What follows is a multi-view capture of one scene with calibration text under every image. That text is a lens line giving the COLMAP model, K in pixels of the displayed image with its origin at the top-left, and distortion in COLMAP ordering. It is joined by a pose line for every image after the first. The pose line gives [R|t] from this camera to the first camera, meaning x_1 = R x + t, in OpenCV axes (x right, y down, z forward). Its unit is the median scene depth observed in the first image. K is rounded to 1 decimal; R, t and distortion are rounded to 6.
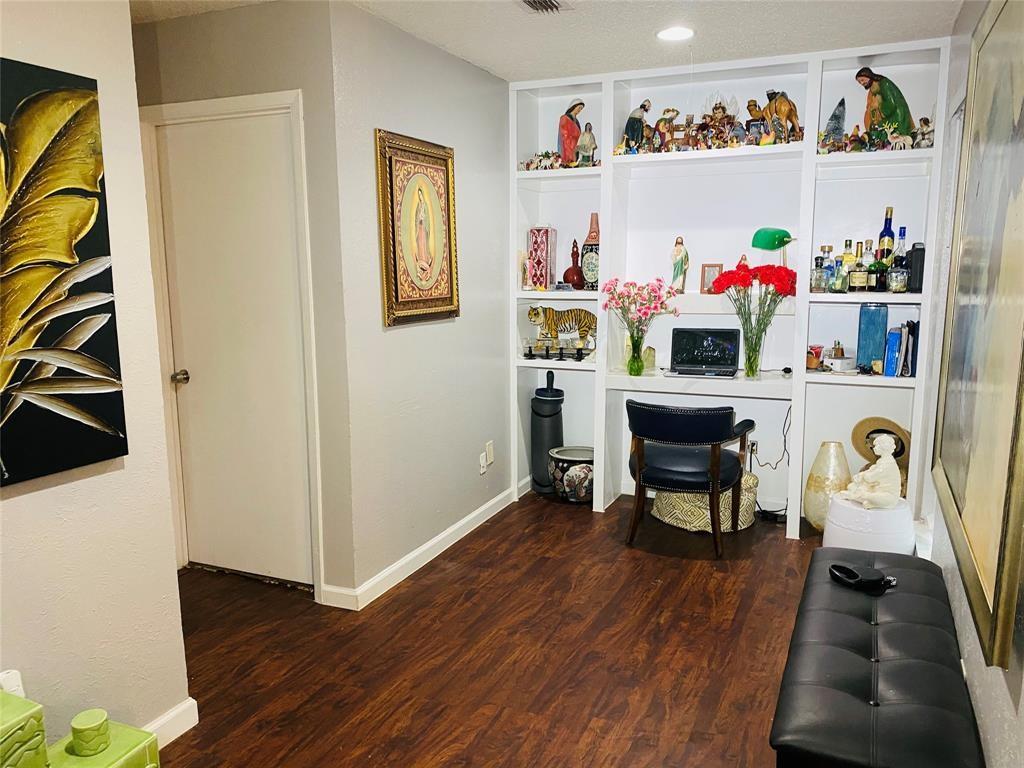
lens RADIAL K [[789.8, 0, 513.4], [0, 789.8, 388.8], [0, 0, 1]] dist [0.049157, -0.052579]
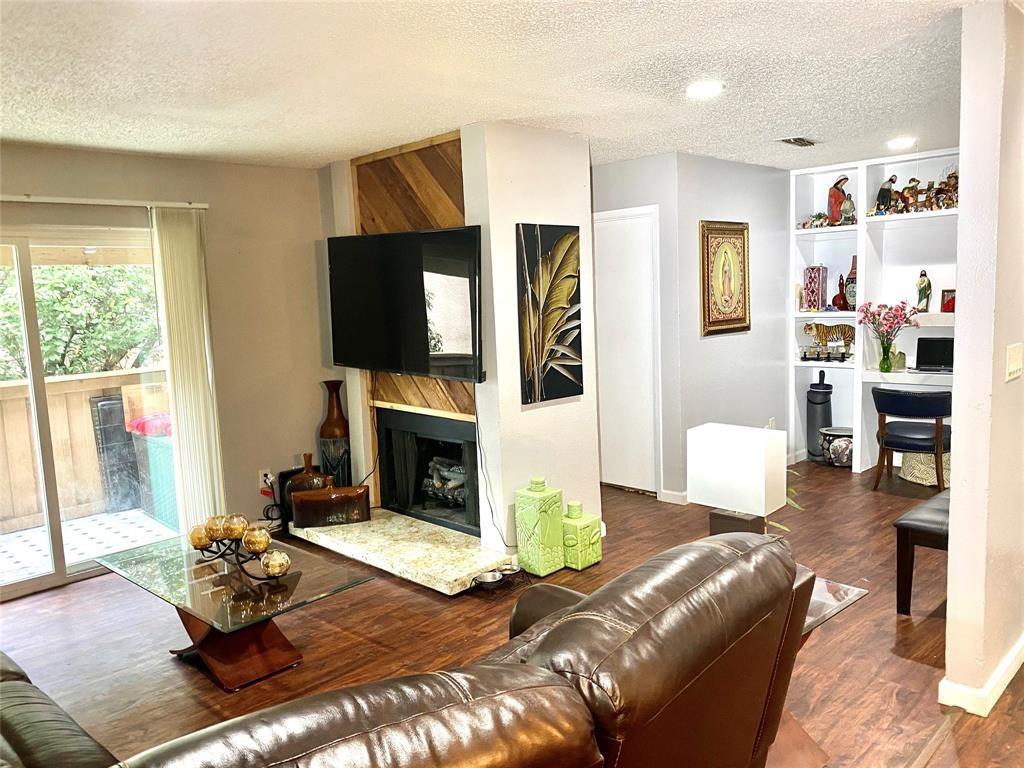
lens RADIAL K [[789.8, 0, 514.0], [0, 789.8, 379.2], [0, 0, 1]] dist [0.049157, -0.052579]
pose [[0.930940, 0.011122, -0.365003, 0.066336], [-0.025060, 0.999125, -0.033471, 0.064746], [0.364311, 0.040306, 0.930405, -0.583145]]
